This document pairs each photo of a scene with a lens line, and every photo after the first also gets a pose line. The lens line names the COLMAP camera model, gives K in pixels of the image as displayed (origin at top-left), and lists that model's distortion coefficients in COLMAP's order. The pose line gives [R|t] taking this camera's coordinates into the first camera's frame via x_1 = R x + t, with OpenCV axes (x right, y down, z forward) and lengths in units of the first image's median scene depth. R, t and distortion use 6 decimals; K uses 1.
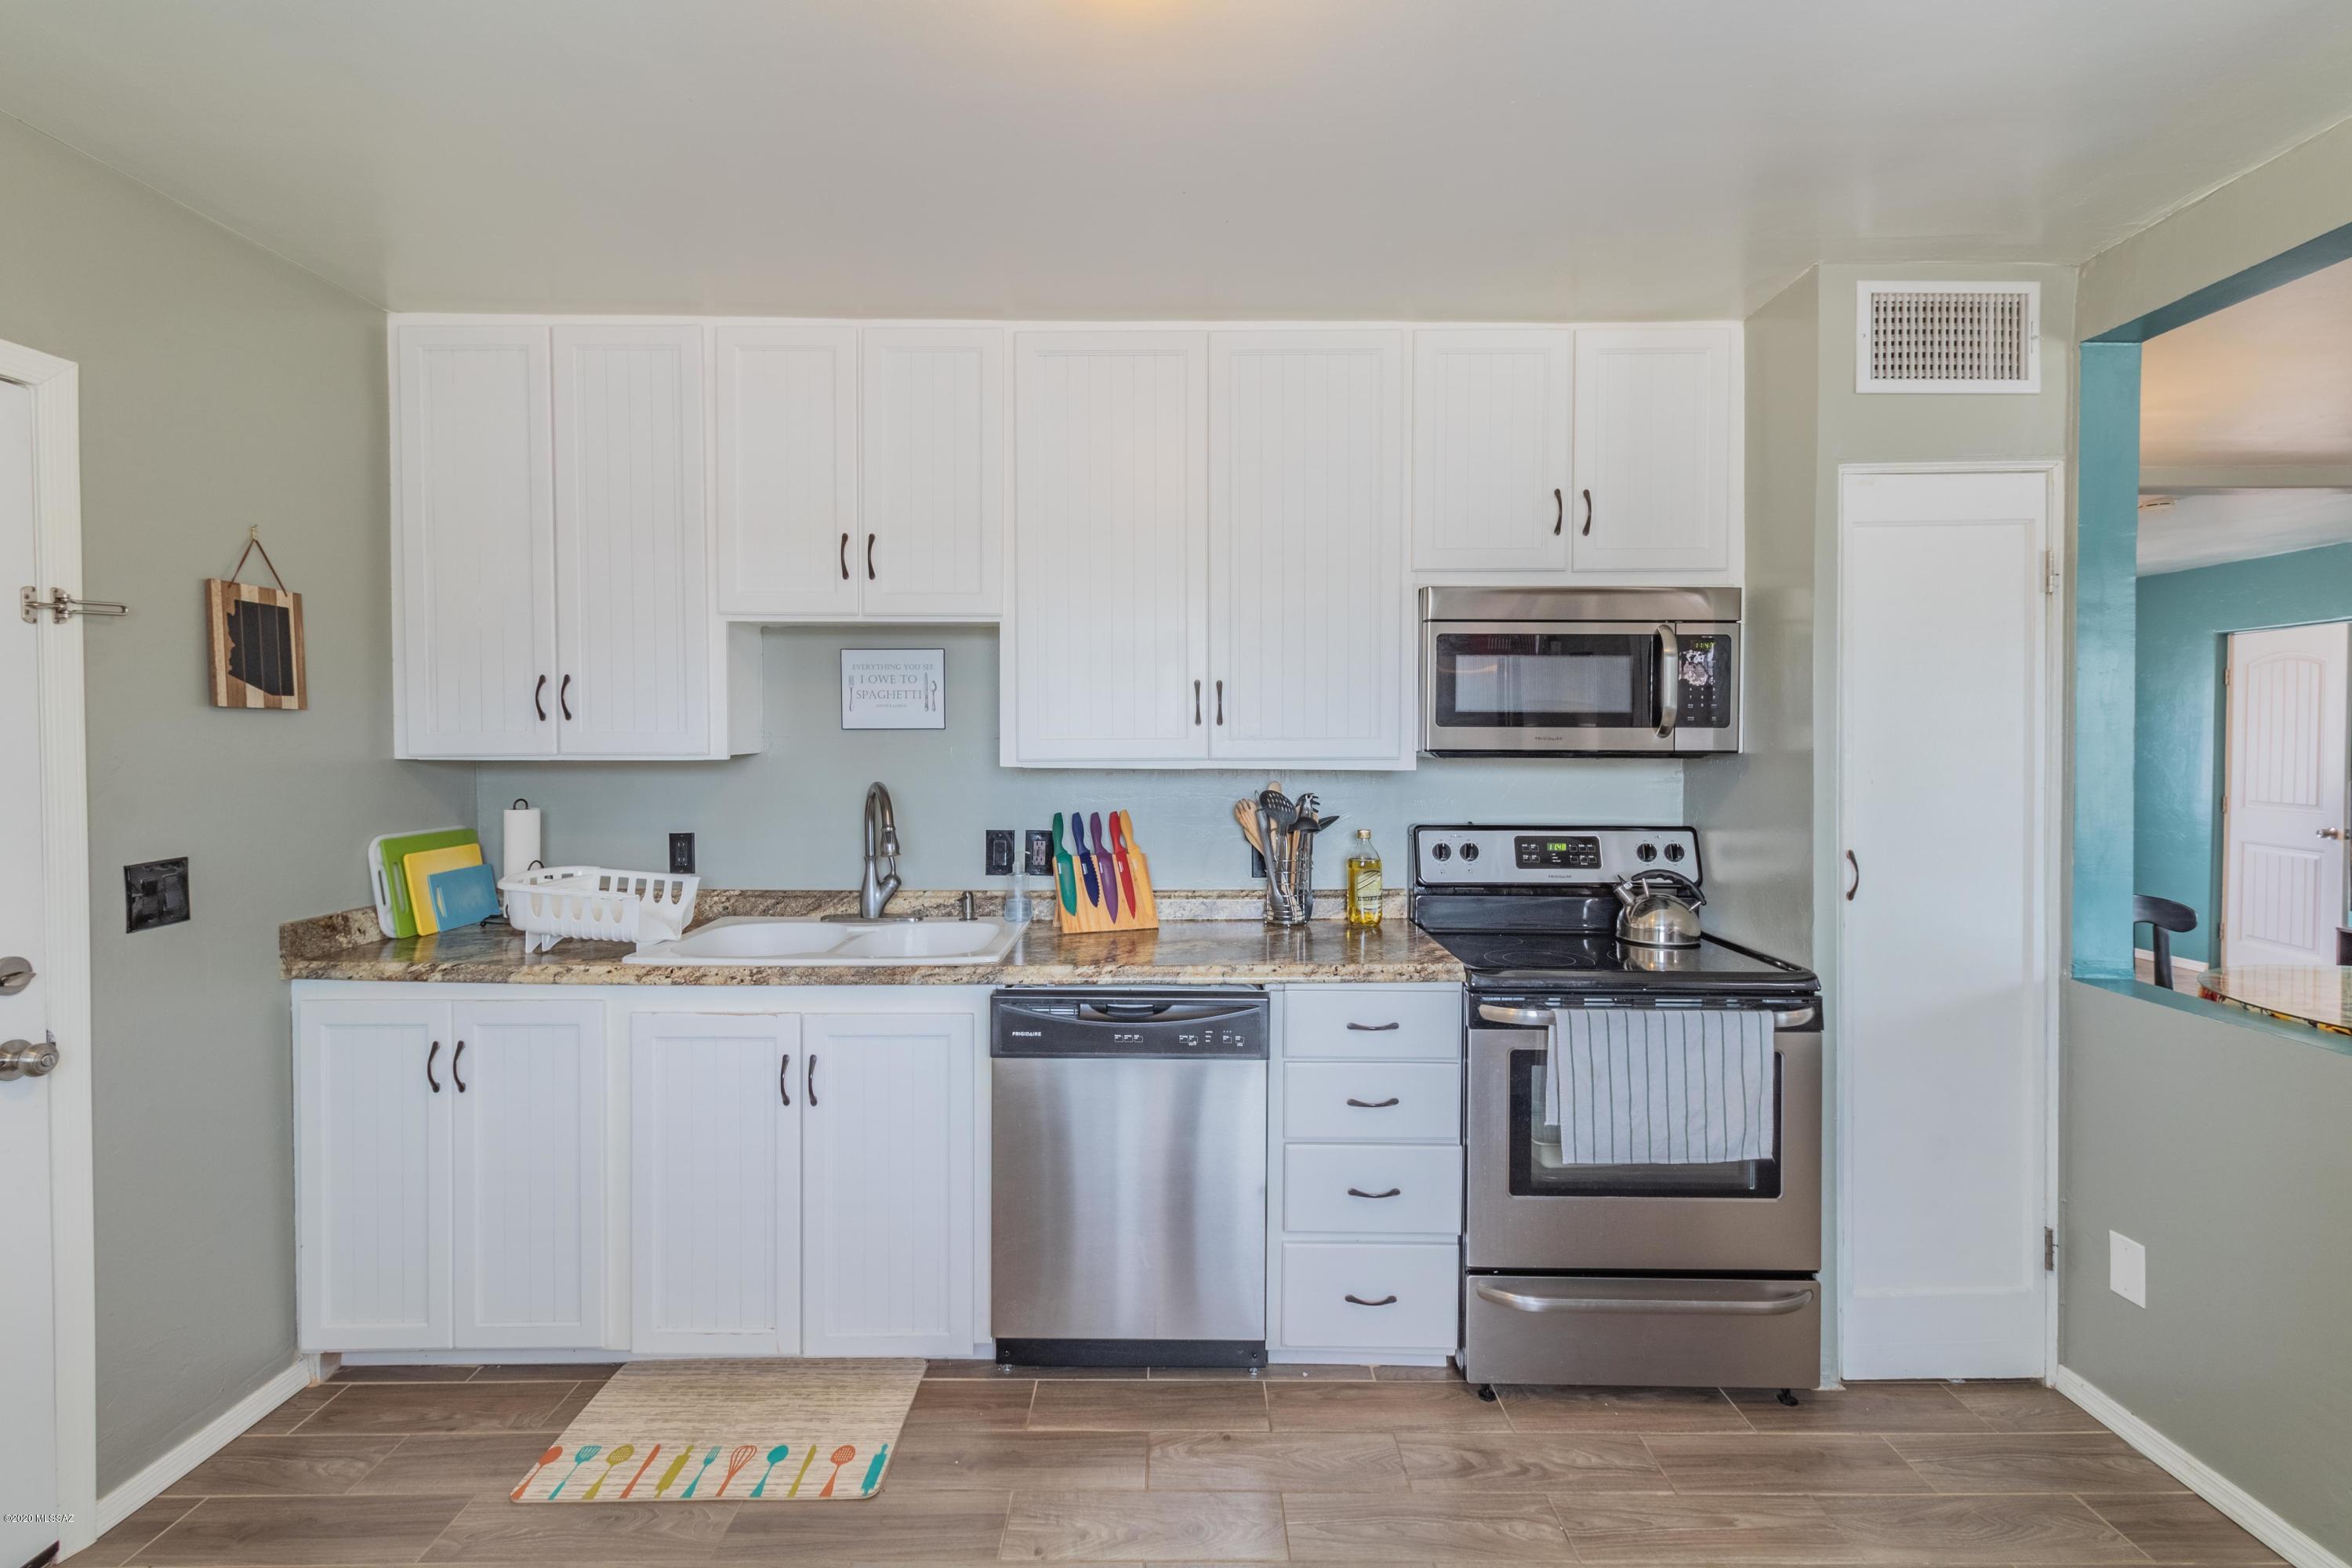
lens RADIAL K [[1091.6, 0, 1181.4], [0, 1091.6, 756.5], [0, 0, 1]] dist [0.001240, 0.000323]
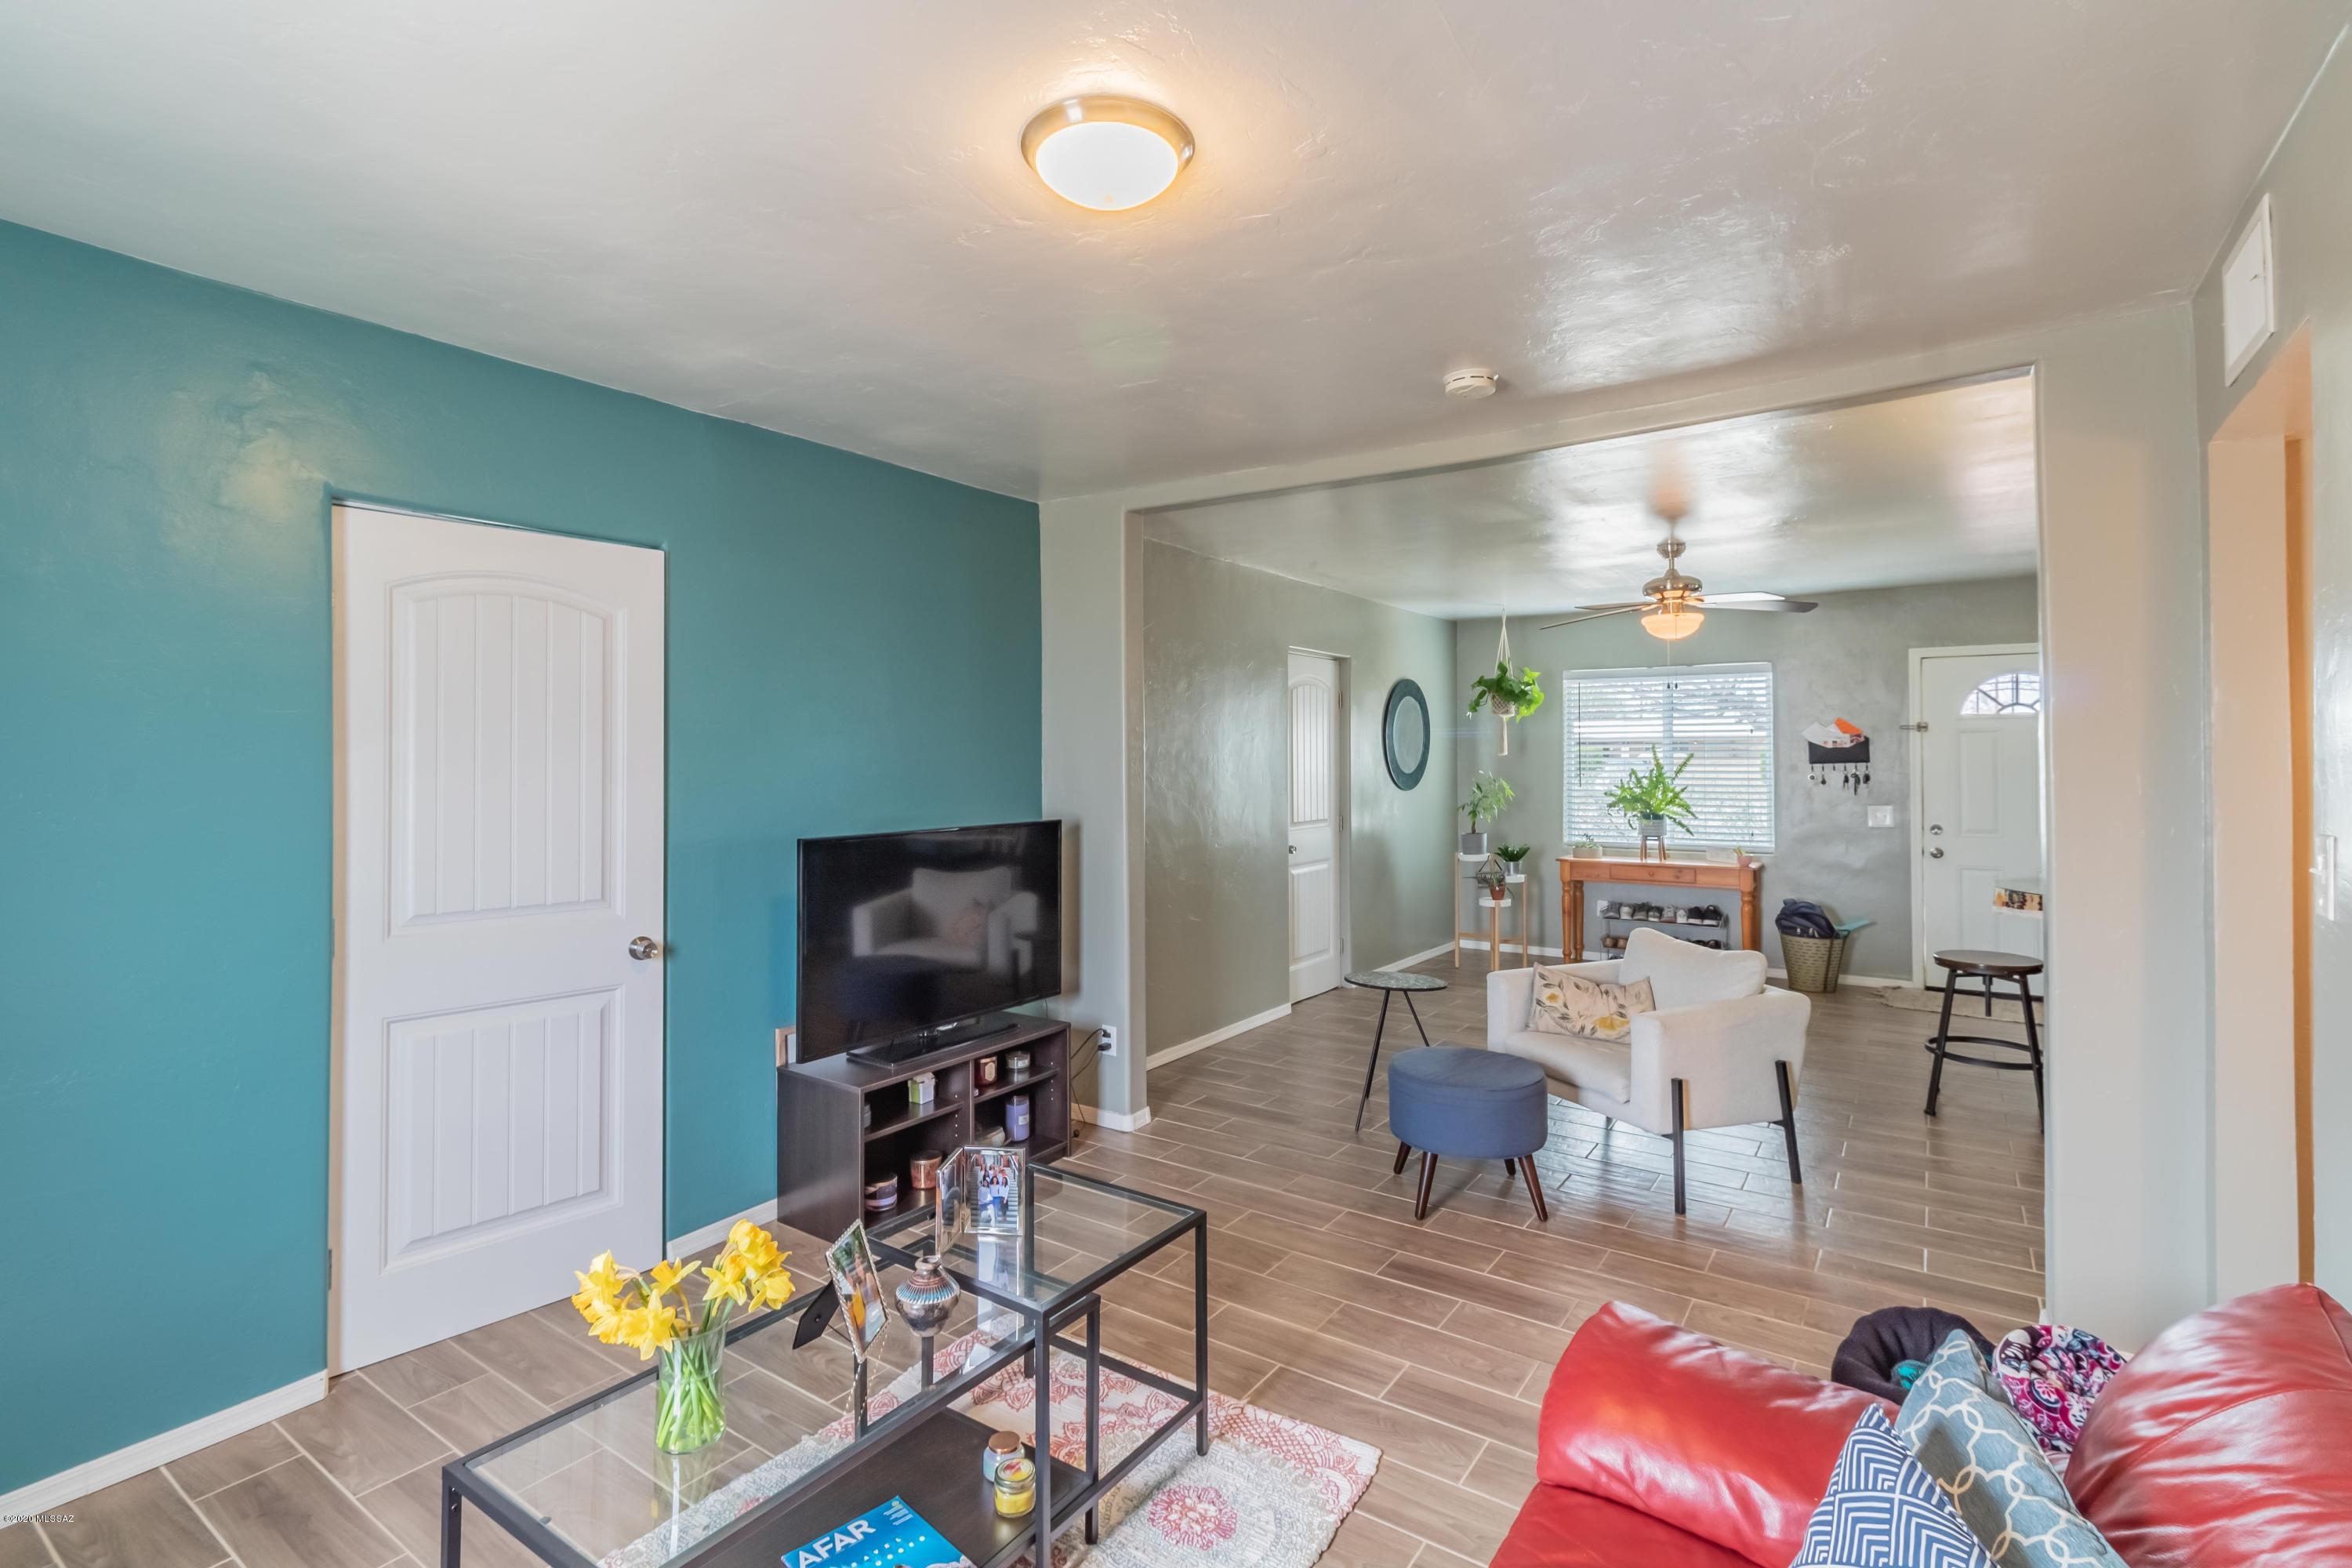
lens RADIAL K [[1093.2, 0, 1173.6], [0, 1093.2, 747.2], [0, 0, 1]] dist [-0.000236, -0.000315]
pose [[-0.818934, 0.009858, 0.573803, 1.345311], [0.014943, 0.999880, 0.004148, -0.059736], [-0.573694, 0.011972, -0.818983, 3.159456]]
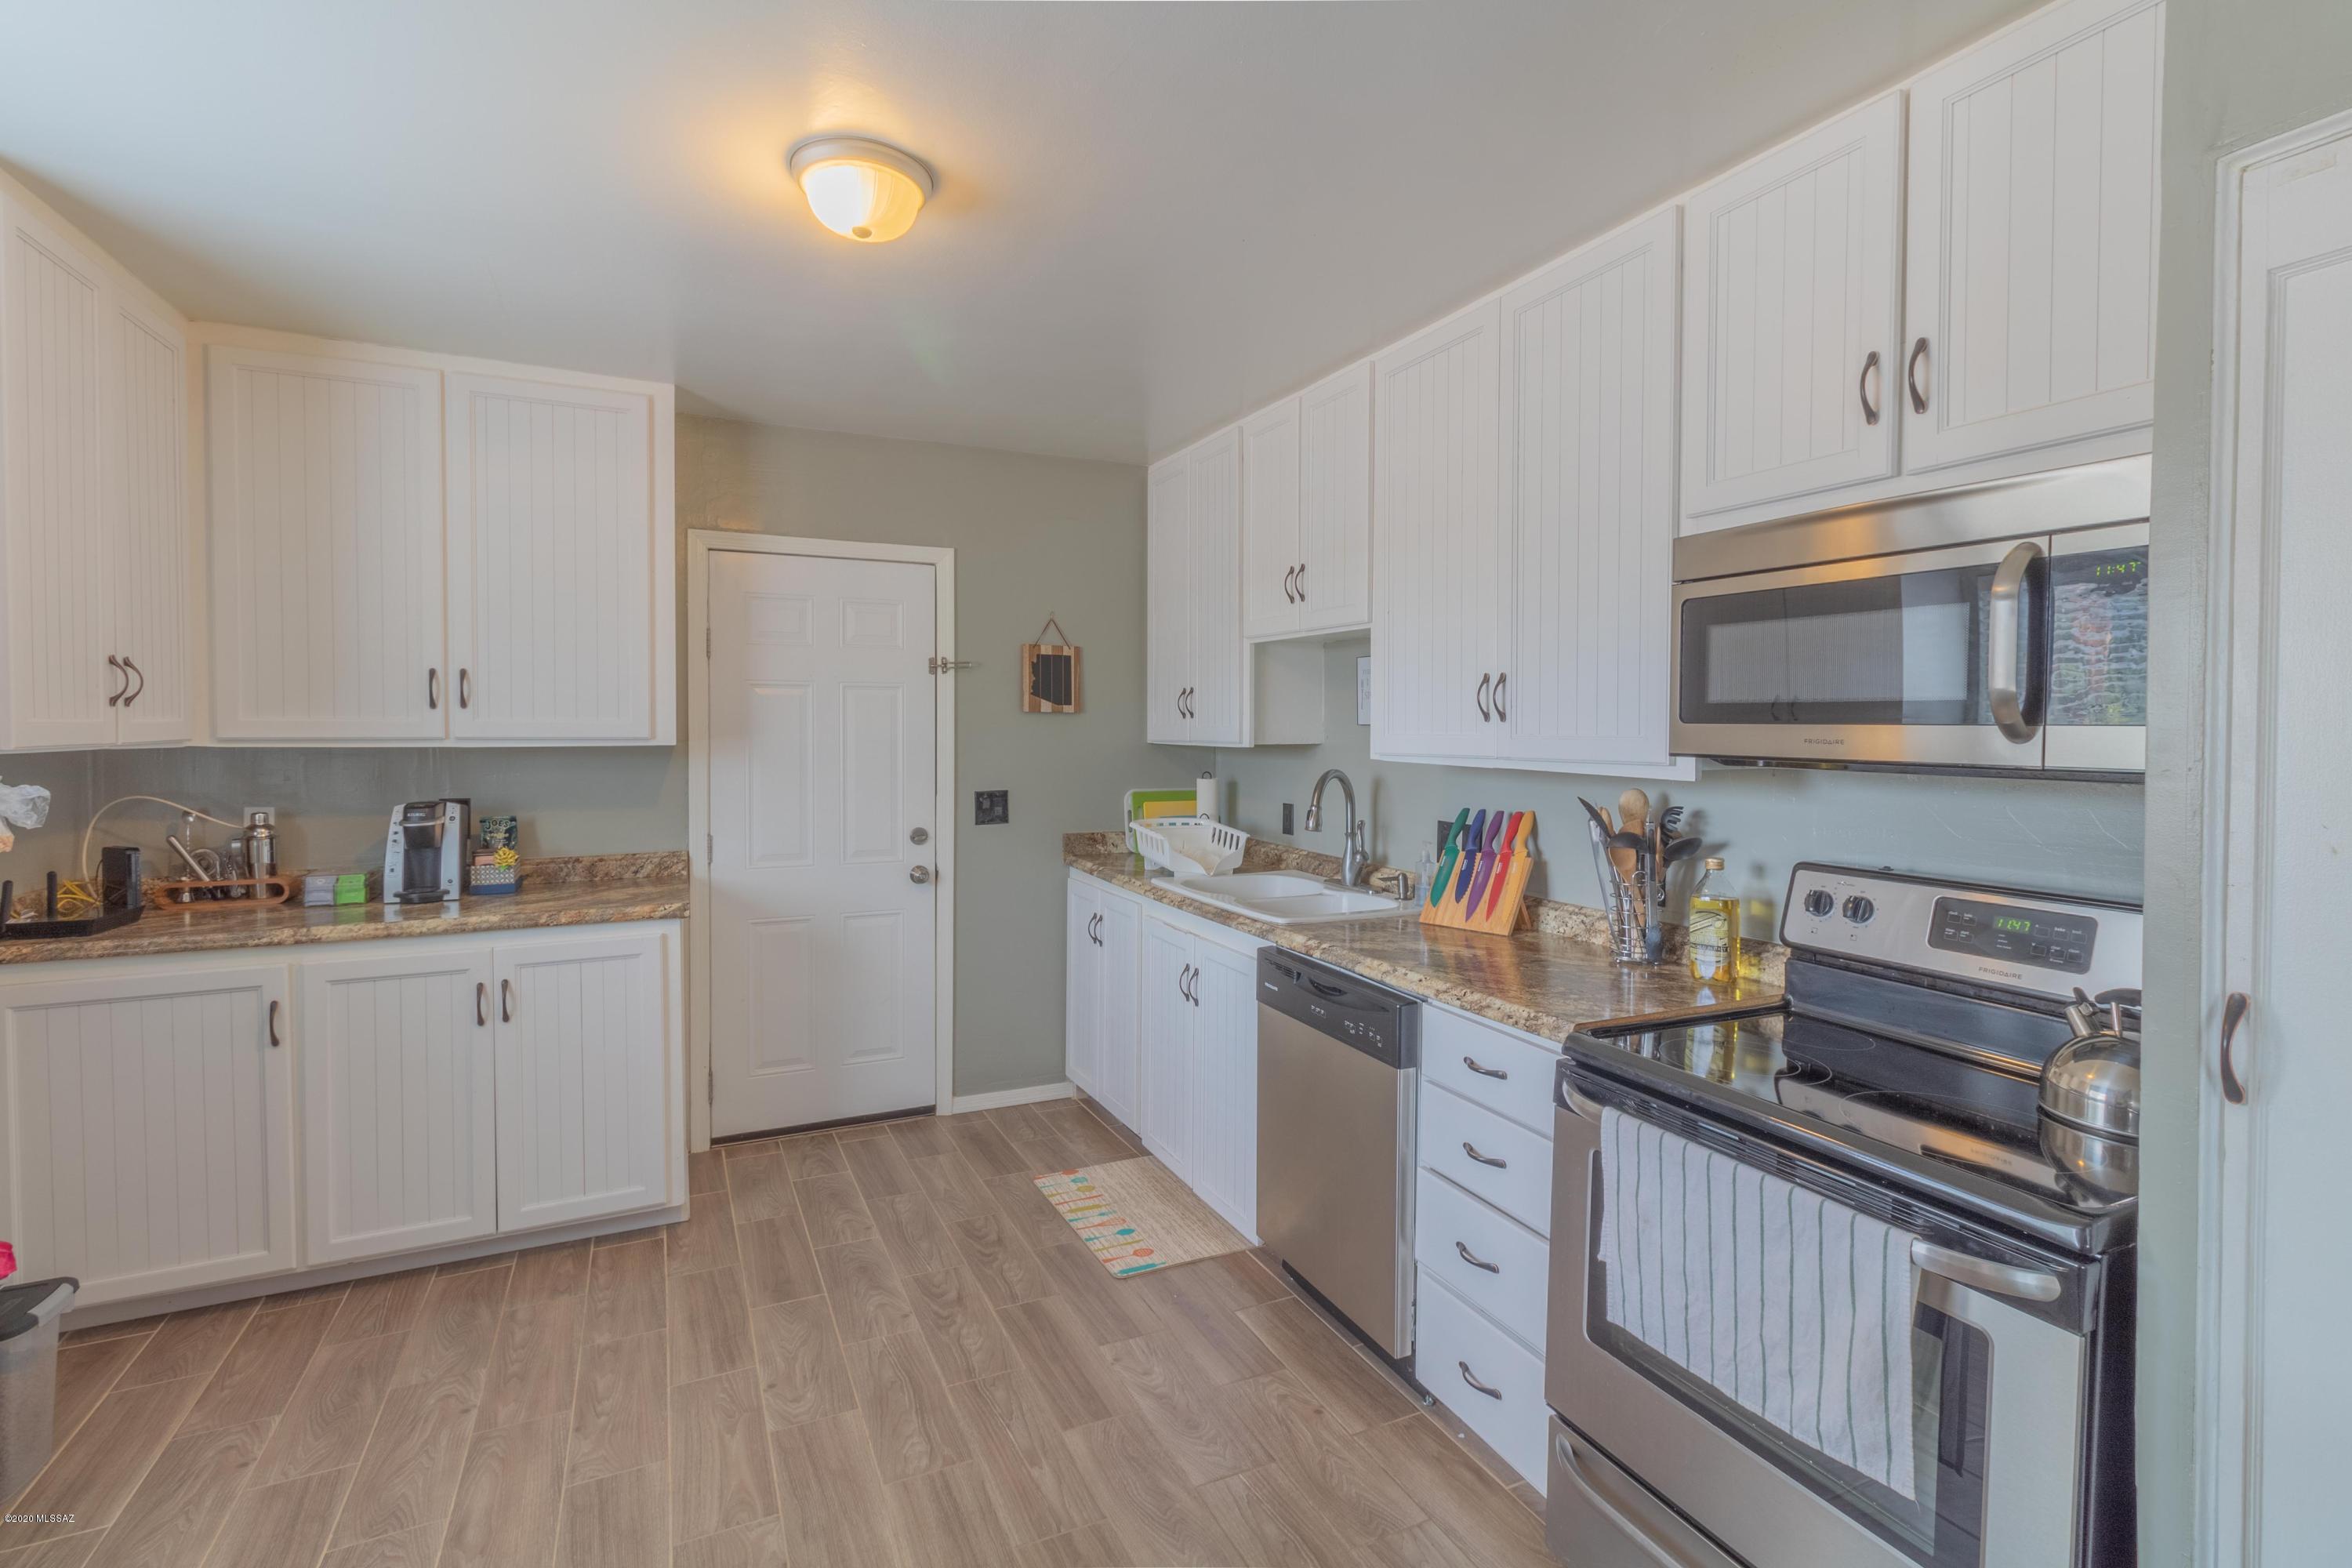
lens RADIAL K [[1078.6, 0, 1178.2], [0, 1078.6, 752.0], [0, 0, 1]] dist [0.003093, 0.000256]
pose [[0.431715, 0.025561, -0.901648, 0.831107], [-0.025565, 0.999544, 0.016095, -0.012302], [0.901648, 0.016102, 0.432171, 0.400334]]
